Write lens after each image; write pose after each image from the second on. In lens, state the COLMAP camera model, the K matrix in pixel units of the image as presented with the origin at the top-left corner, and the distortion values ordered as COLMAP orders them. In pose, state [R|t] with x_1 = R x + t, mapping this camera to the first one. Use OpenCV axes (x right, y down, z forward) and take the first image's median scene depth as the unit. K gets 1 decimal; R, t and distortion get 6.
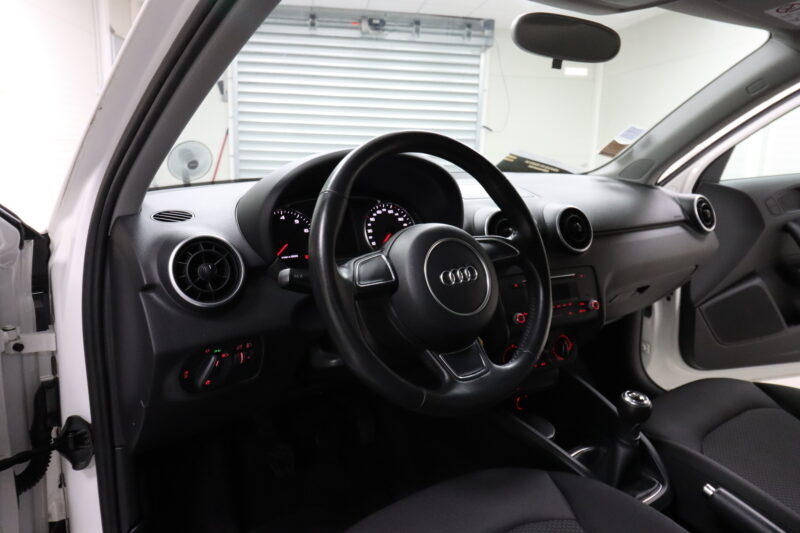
lens RADIAL K [[598.5, 0, 398.2], [0, 598.5, 294.4], [0, 0, 1]] dist [0.013959, 0.004157]
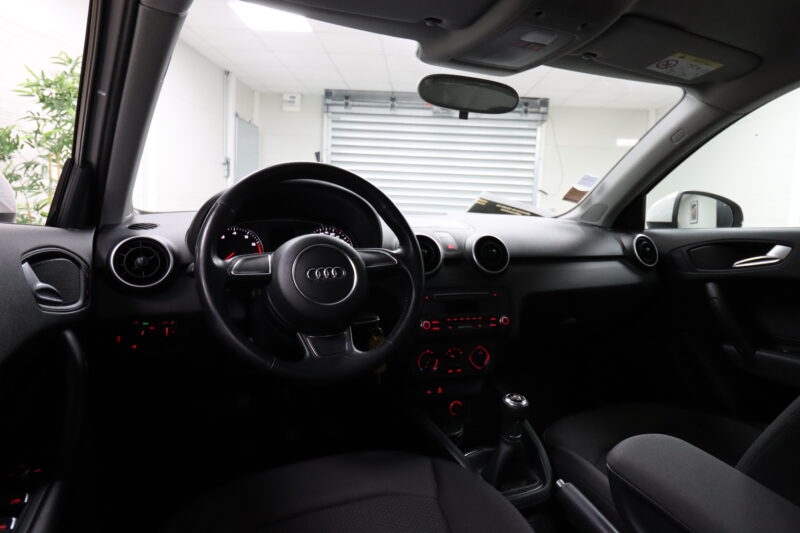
lens RADIAL K [[530.2, 0, 390.5], [0, 530.2, 285.3], [0, 0, 1]] dist [0.010168, 0.005903]
pose [[0.980102, 0.041242, -0.194165, 0.230940], [-0.061499, 0.993137, -0.099485, 0.048376], [0.188730, 0.109446, 0.975911, -0.021924]]
